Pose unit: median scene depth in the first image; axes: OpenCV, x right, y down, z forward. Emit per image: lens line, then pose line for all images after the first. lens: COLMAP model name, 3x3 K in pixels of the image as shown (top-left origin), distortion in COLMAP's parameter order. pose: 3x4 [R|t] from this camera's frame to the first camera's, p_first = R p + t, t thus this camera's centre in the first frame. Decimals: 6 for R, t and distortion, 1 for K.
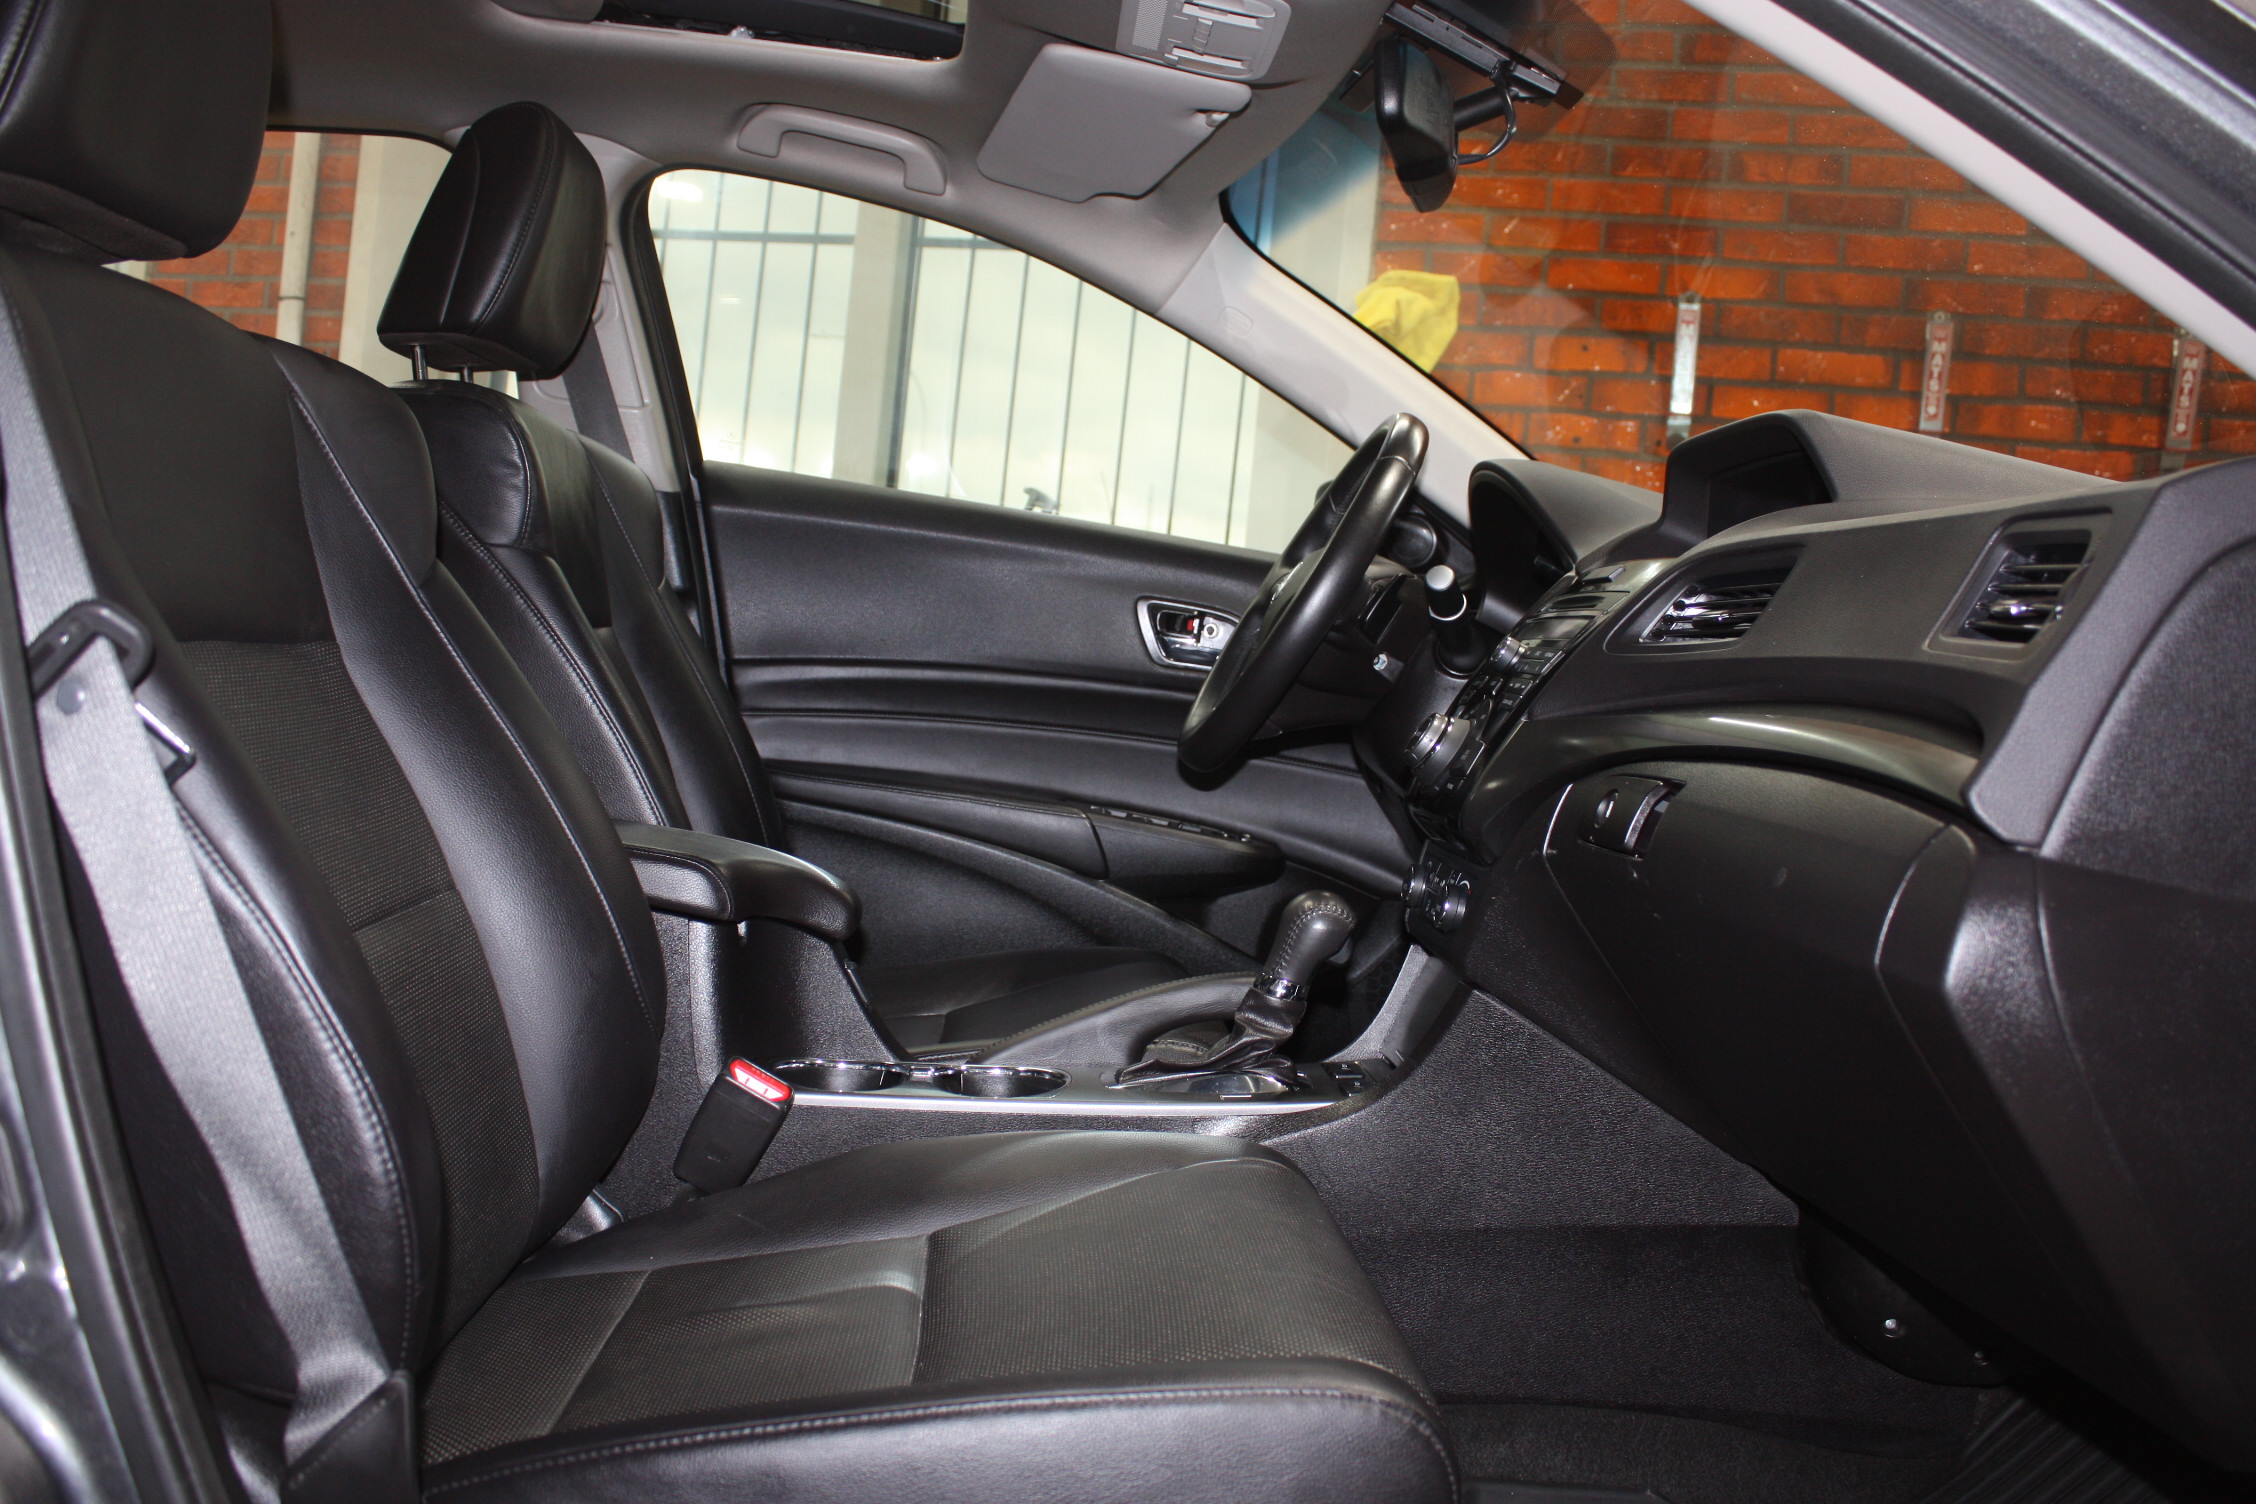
lens RADIAL K [[1931.8, 0, 1128.0], [0, 1931.8, 752.0], [0, 0, 1]] dist [-0.153421, 0.090184]
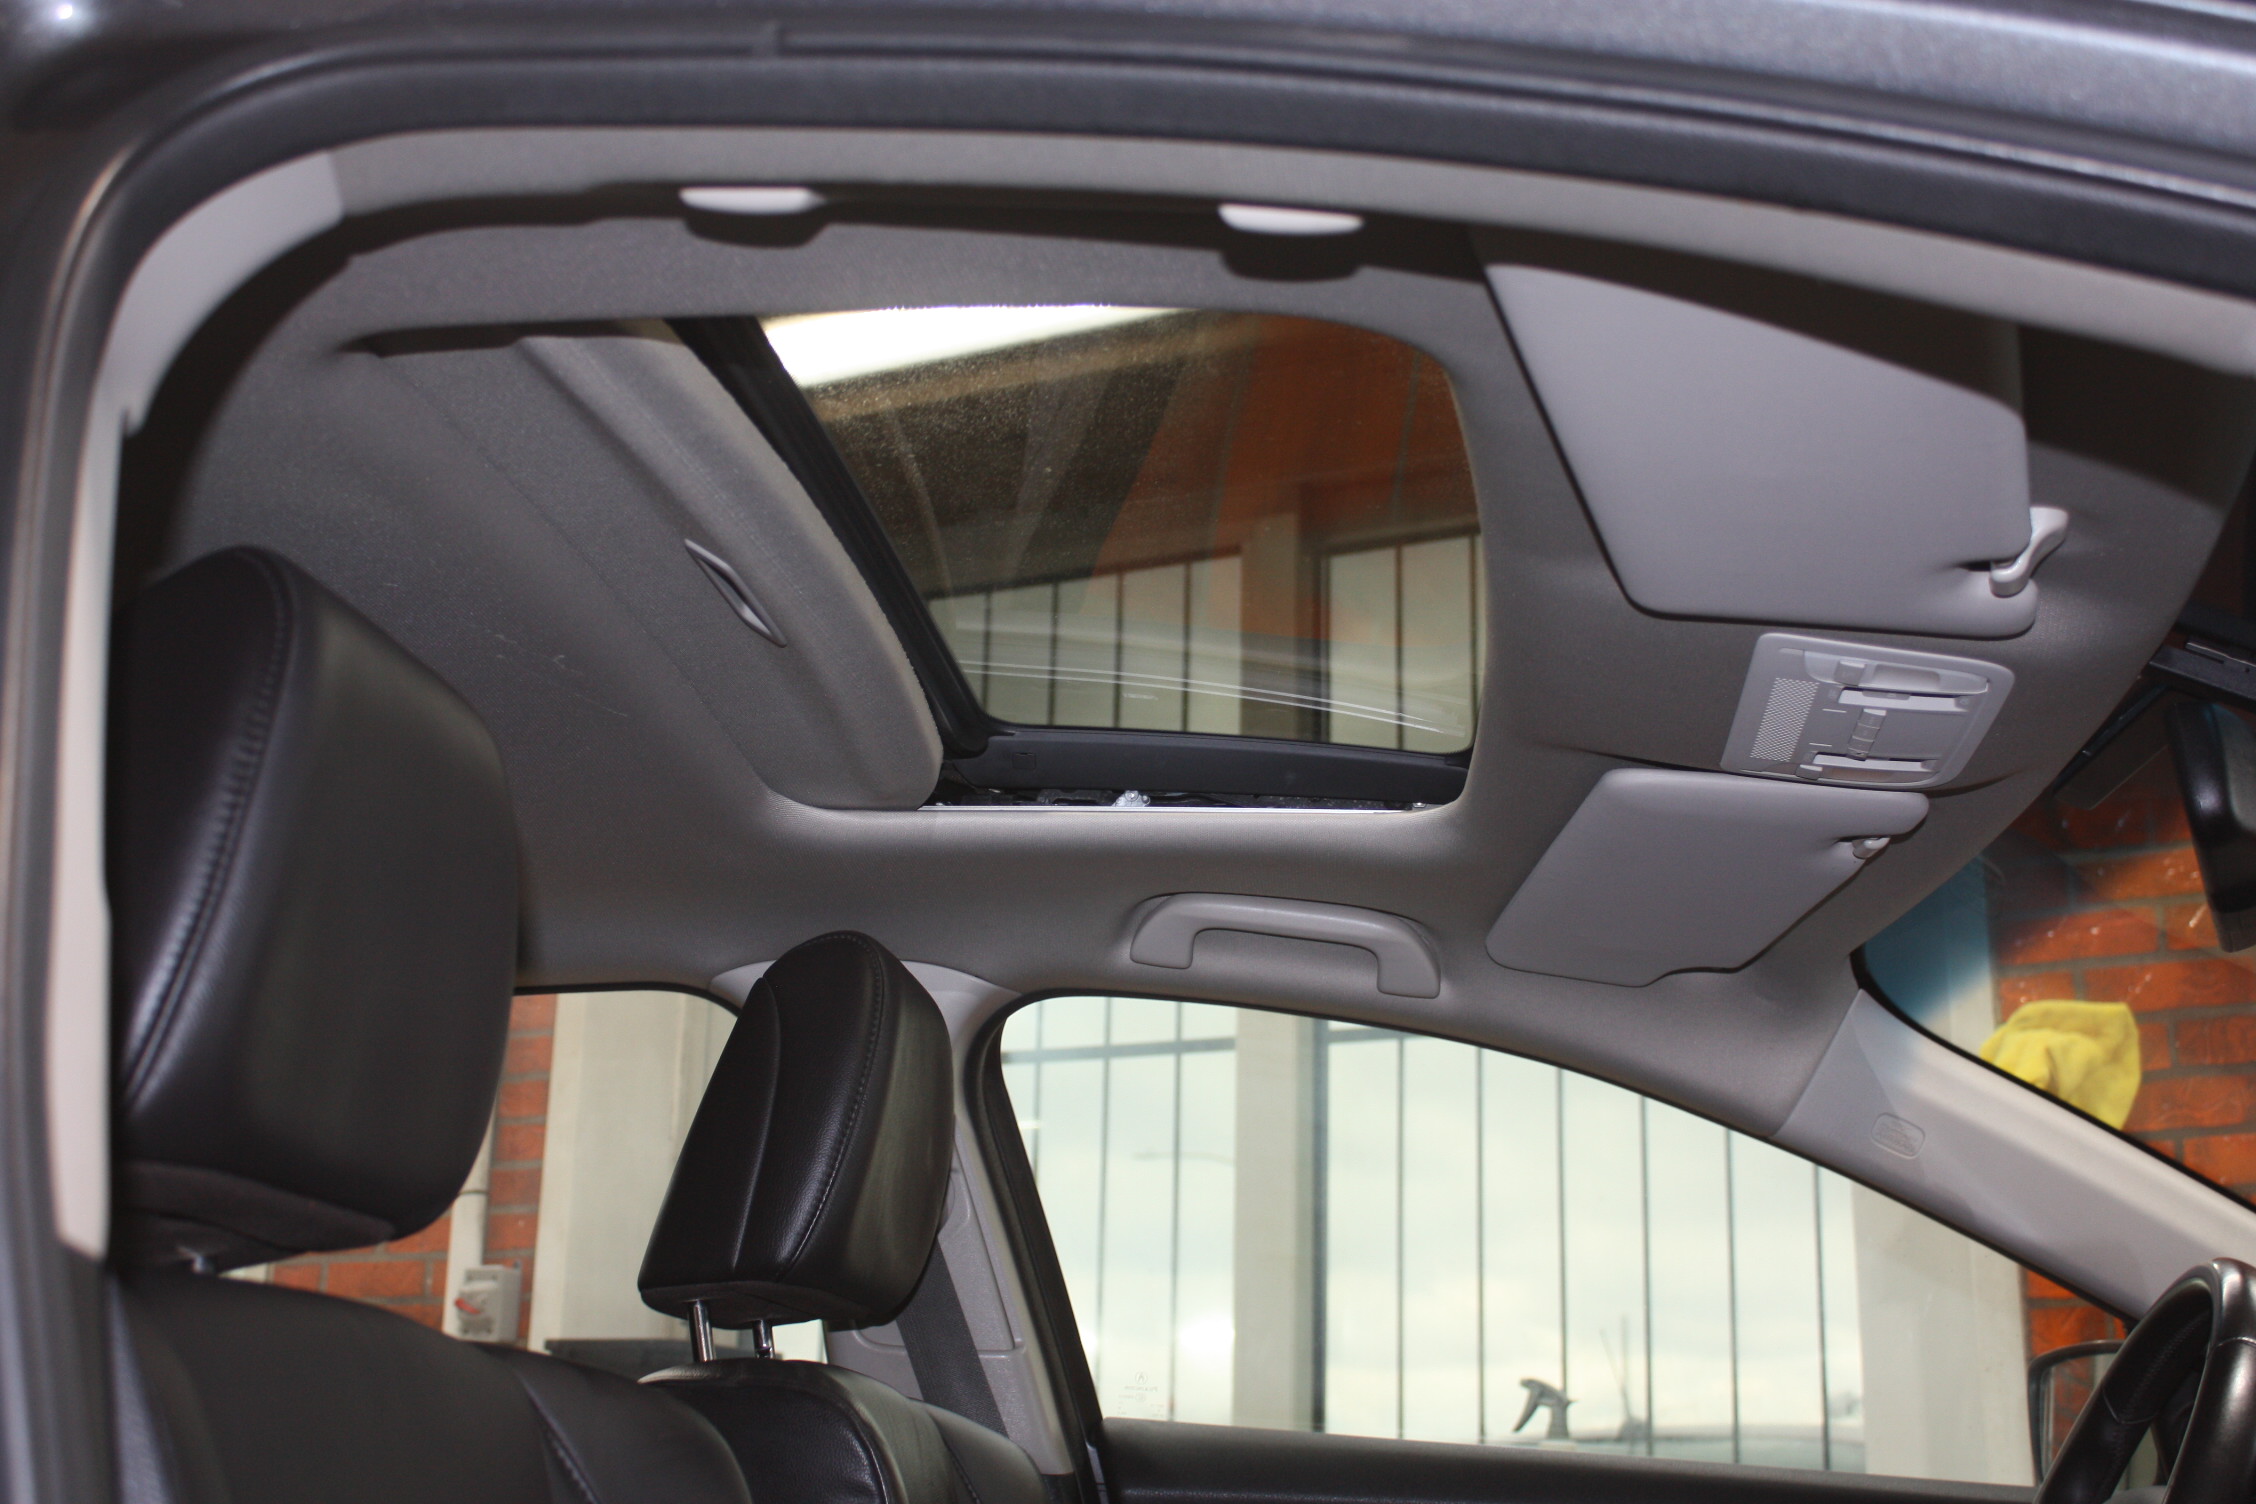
lens RADIAL K [[2676.4, 0, 1128.0], [0, 2676.4, 752.0], [0, 0, 1]] dist [-0.094295, 0.010931]
pose [[0.981428, -0.124909, -0.145589, -0.057568], [0.066087, 0.932651, -0.354676, -0.046234], [0.180086, 0.338467, 0.923585, 0.078811]]
